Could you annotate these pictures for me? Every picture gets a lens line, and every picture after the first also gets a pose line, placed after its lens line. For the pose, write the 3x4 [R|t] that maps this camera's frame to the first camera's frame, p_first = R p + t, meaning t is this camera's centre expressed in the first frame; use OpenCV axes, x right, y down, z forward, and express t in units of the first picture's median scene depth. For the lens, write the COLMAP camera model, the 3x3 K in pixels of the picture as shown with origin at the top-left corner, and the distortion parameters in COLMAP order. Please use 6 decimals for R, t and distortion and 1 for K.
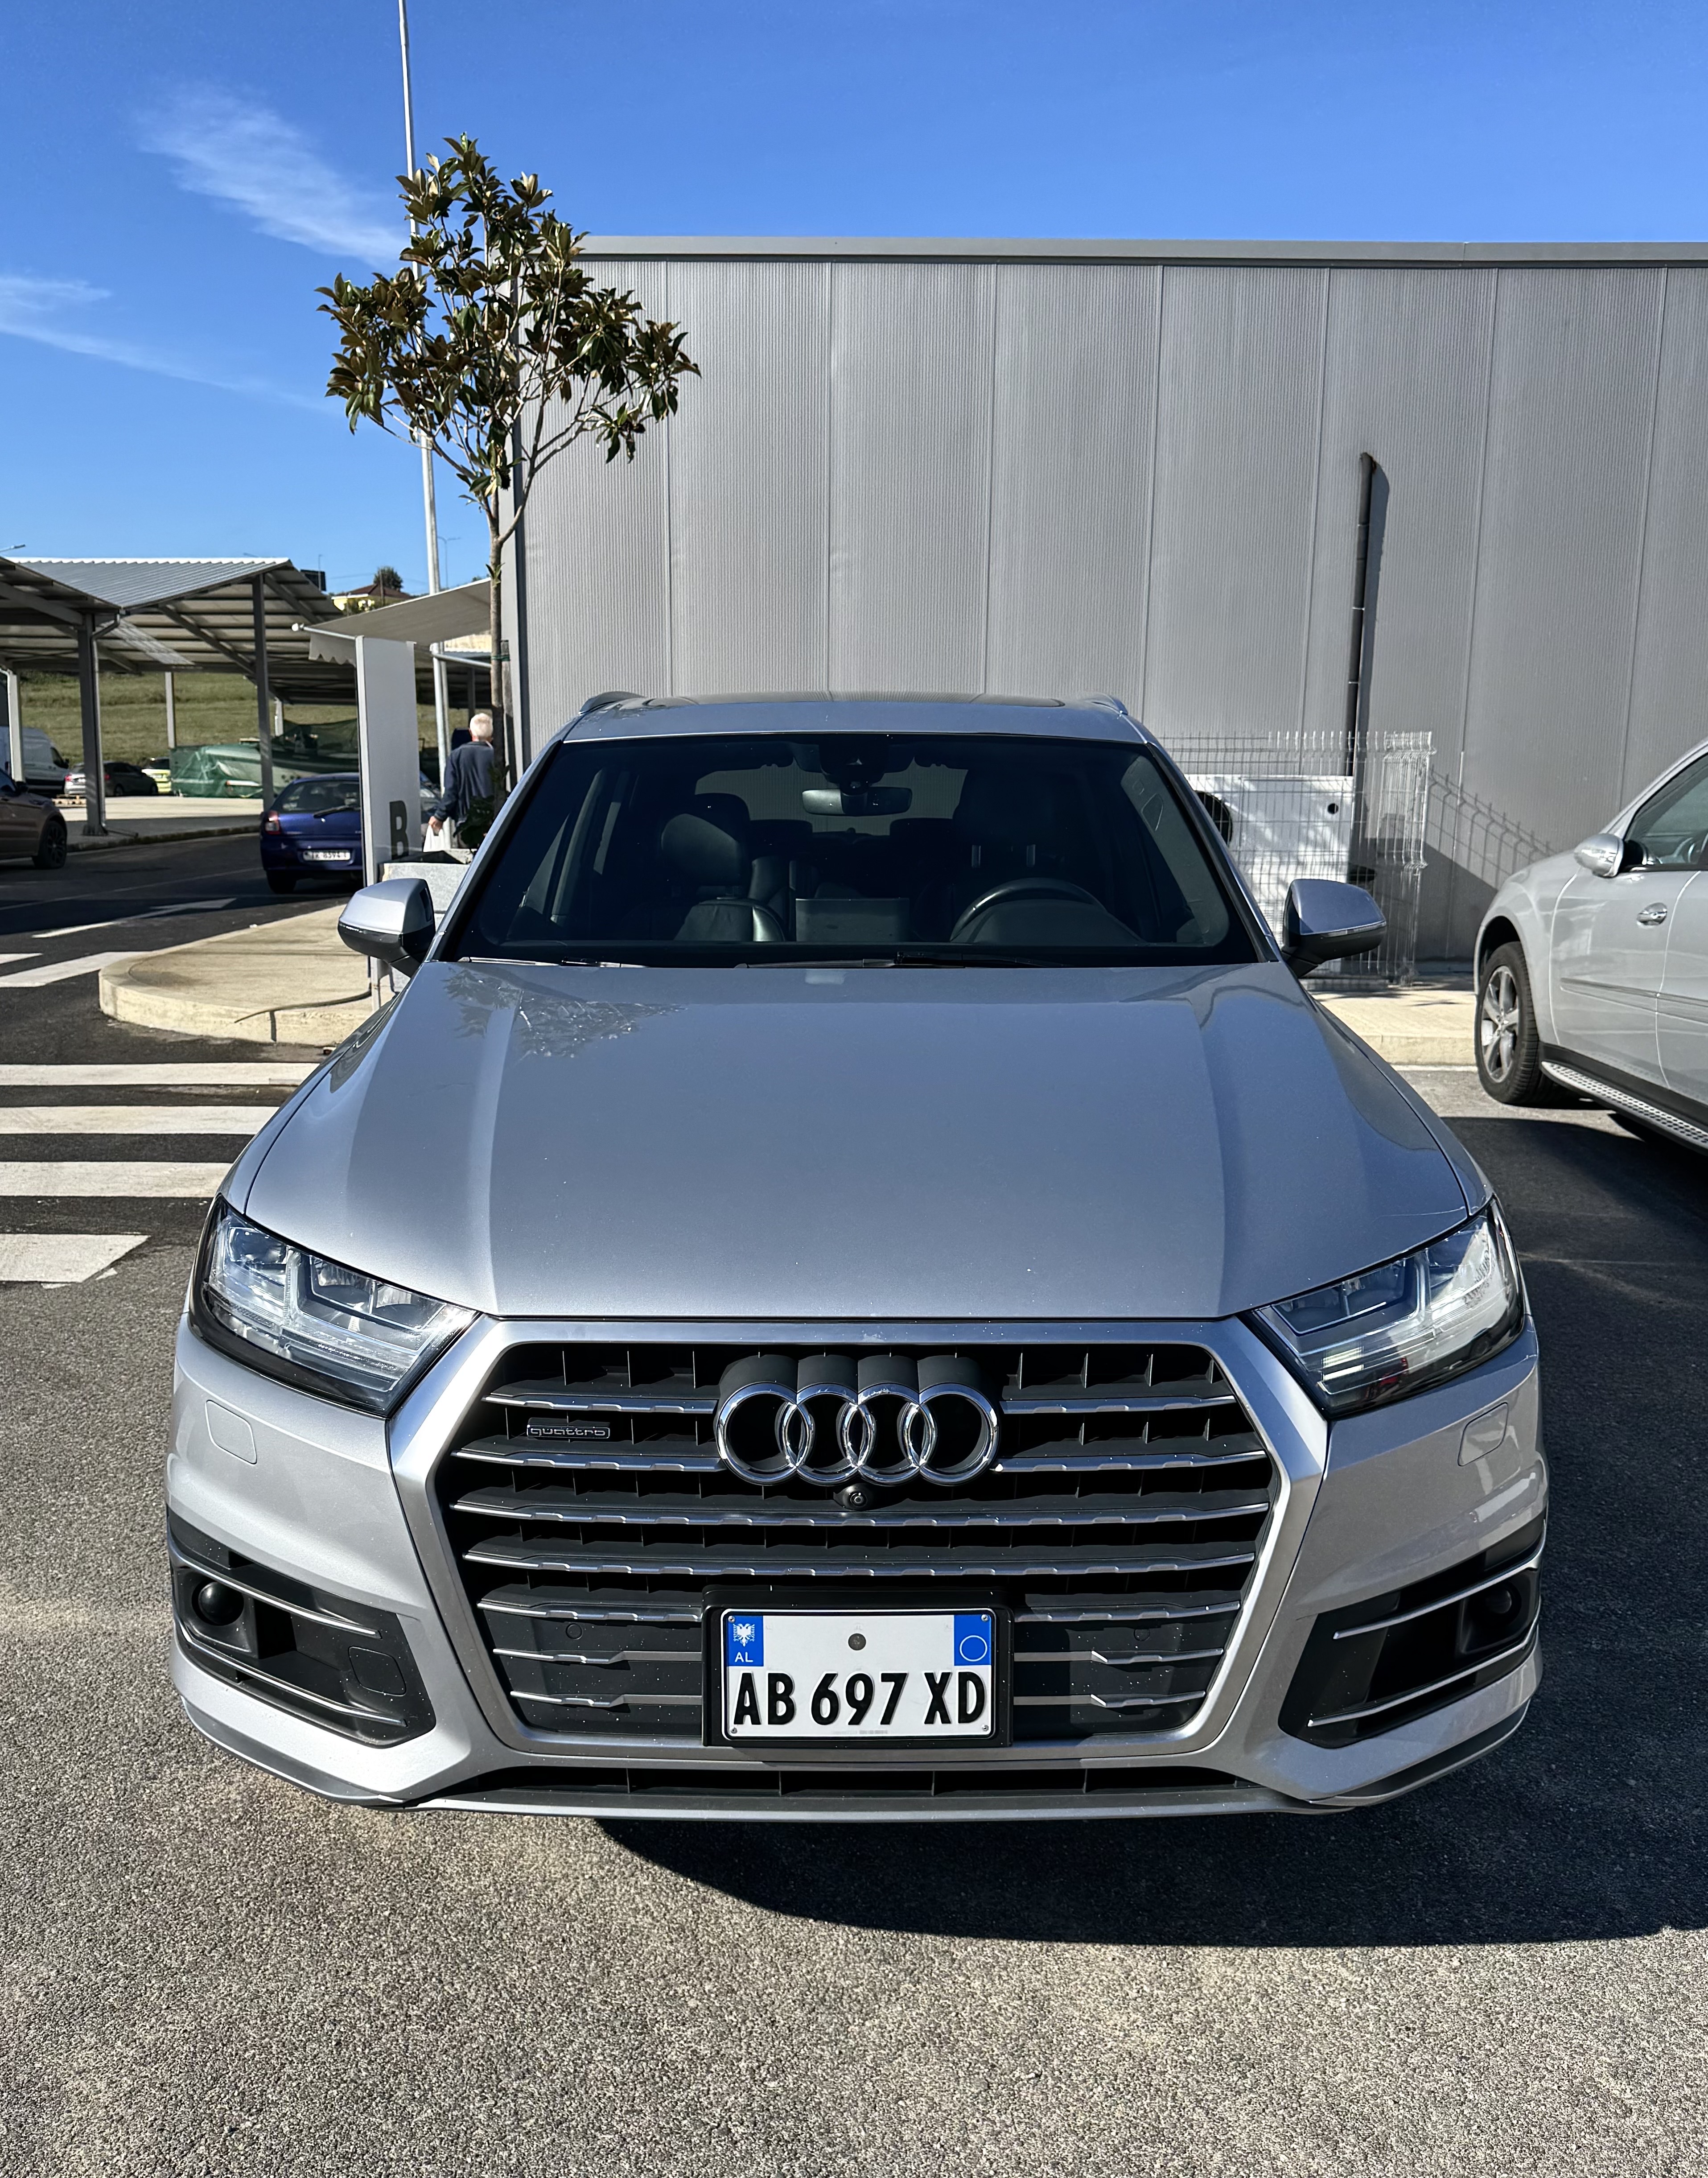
lens RADIAL K [[1750.3, 0, 854.0], [0, 1750.3, 1089.0], [0, 0, 1]] dist [0.099189, -0.145895]
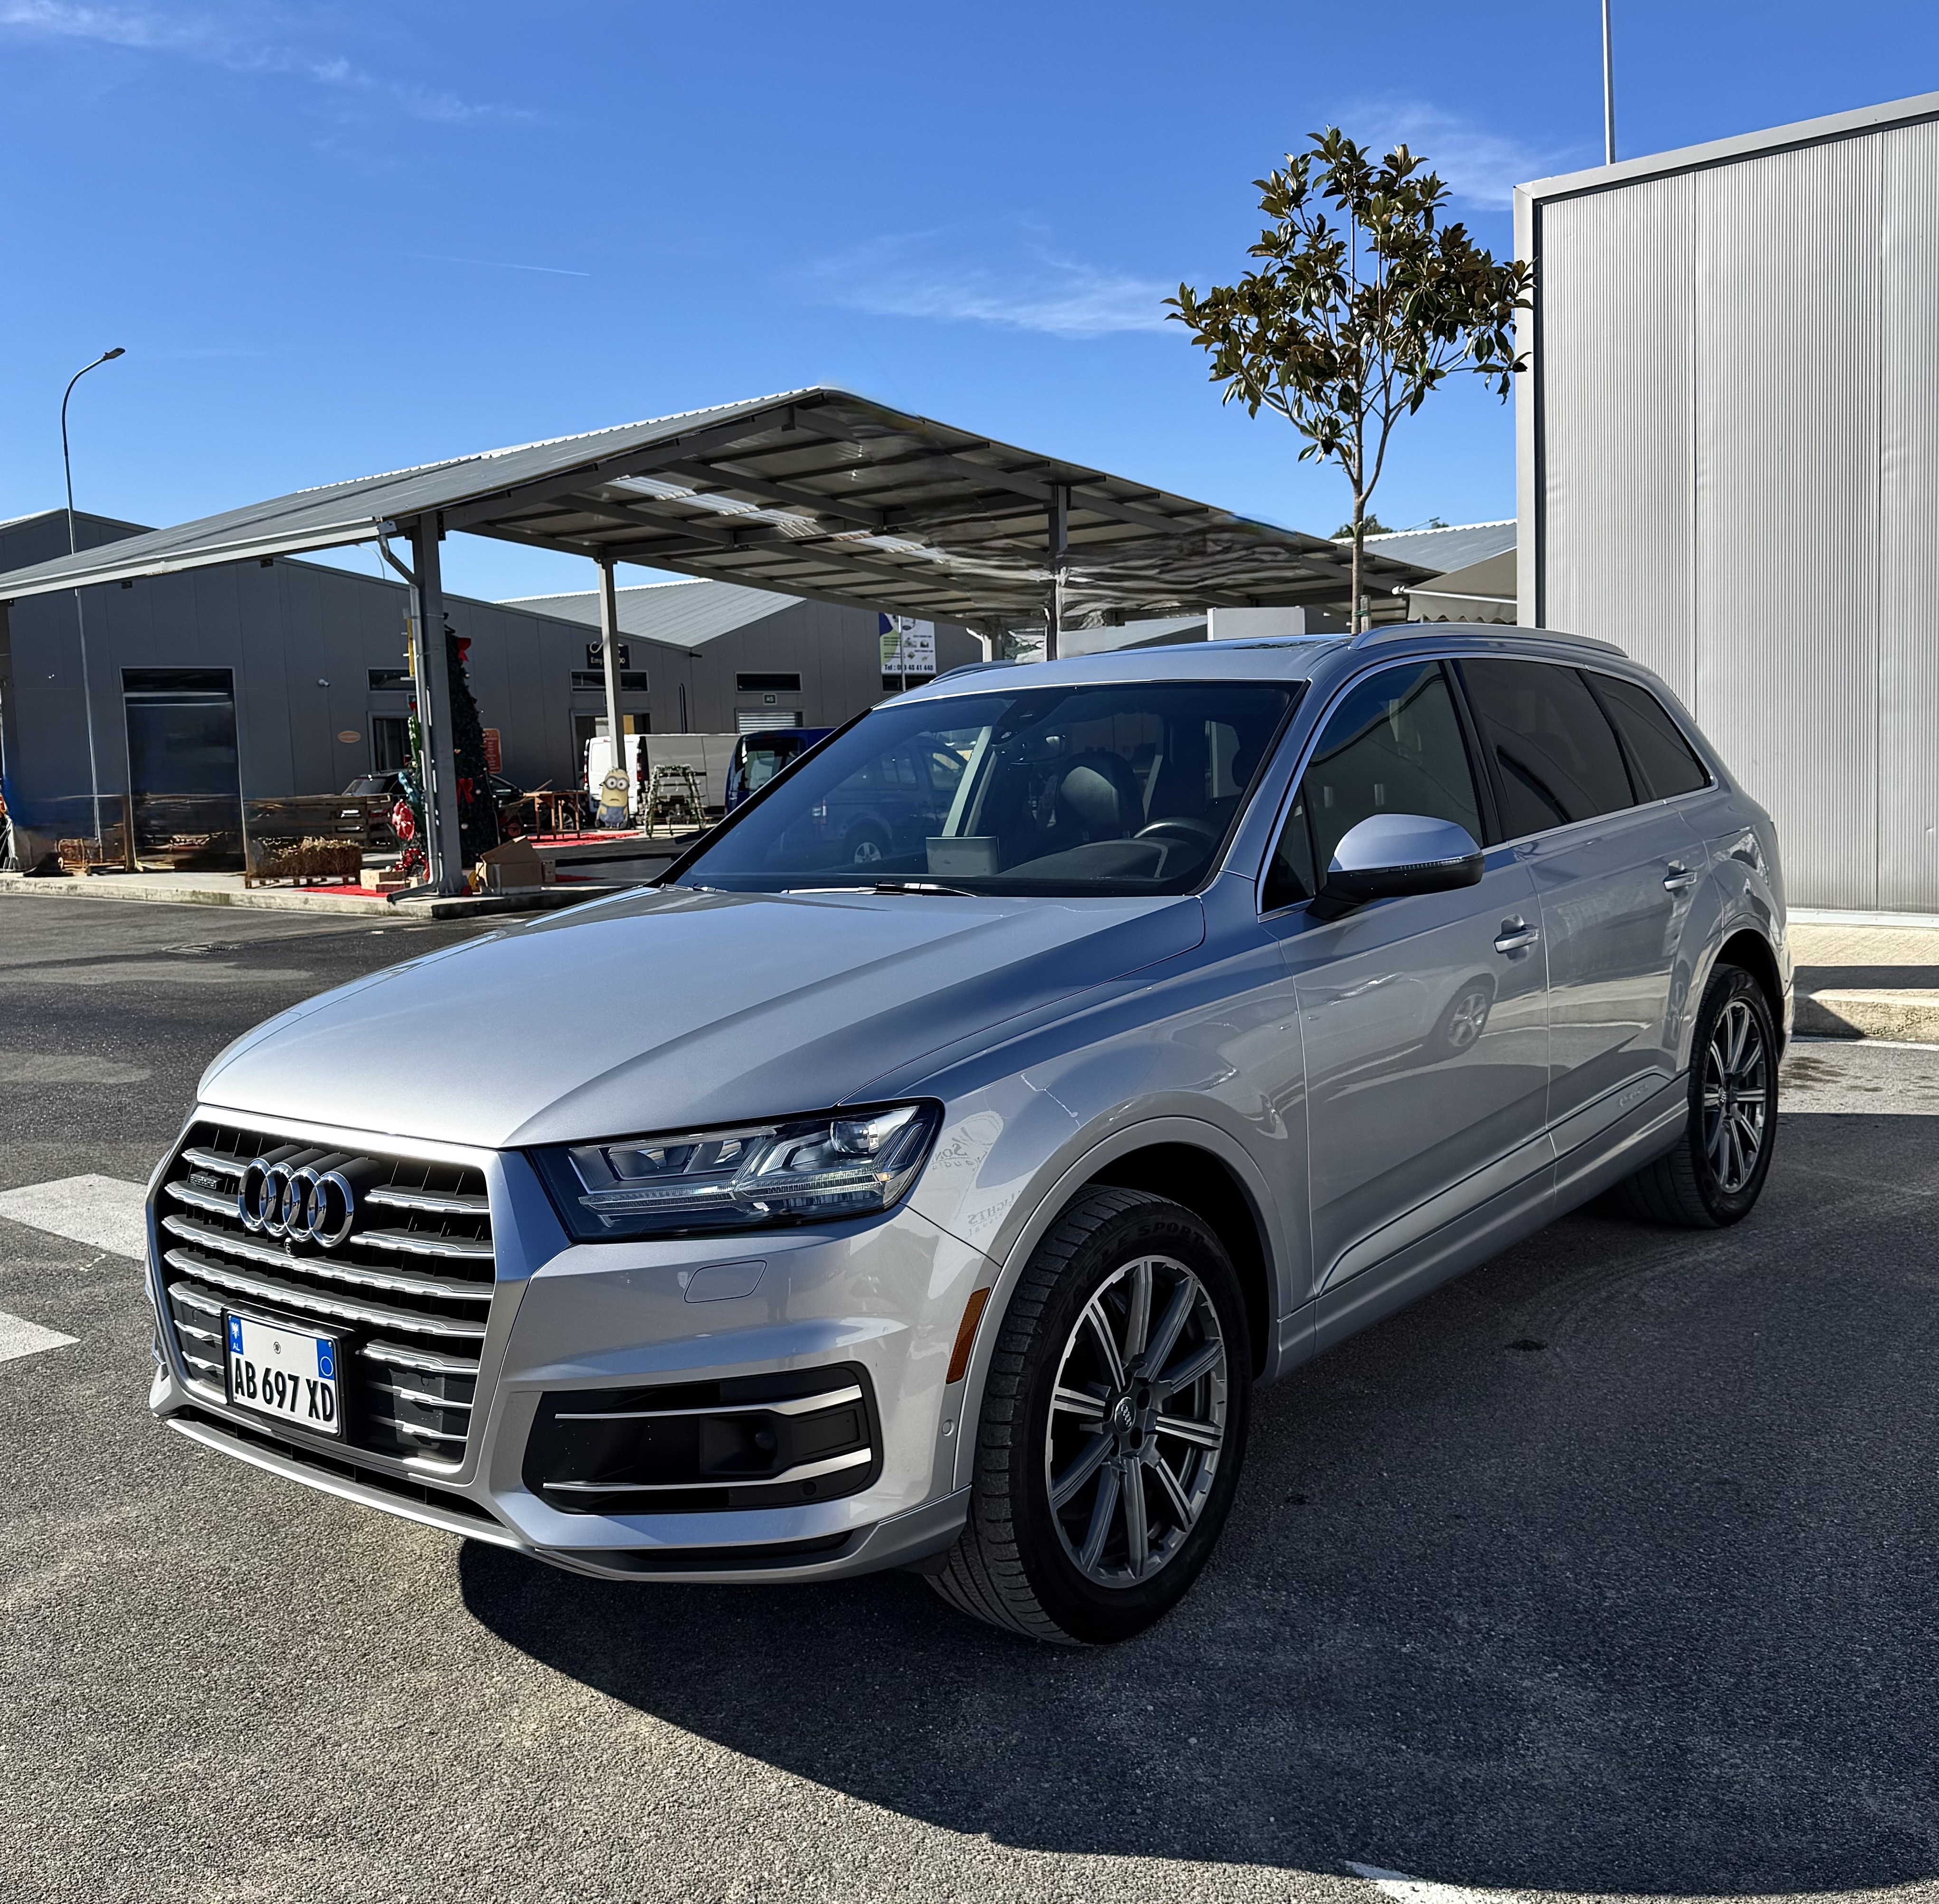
lens RADIAL K [[1894.0, 0, 1002.4], [0, 1894.0, 952.4], [0, 0, 1]] dist [0.002870, 0.008650]
pose [[0.790187, 0.029300, -0.612165, 1.342495], [-0.065523, 0.997170, -0.036850, 0.016741], [0.609353, 0.069230, 0.789871, 0.134802]]
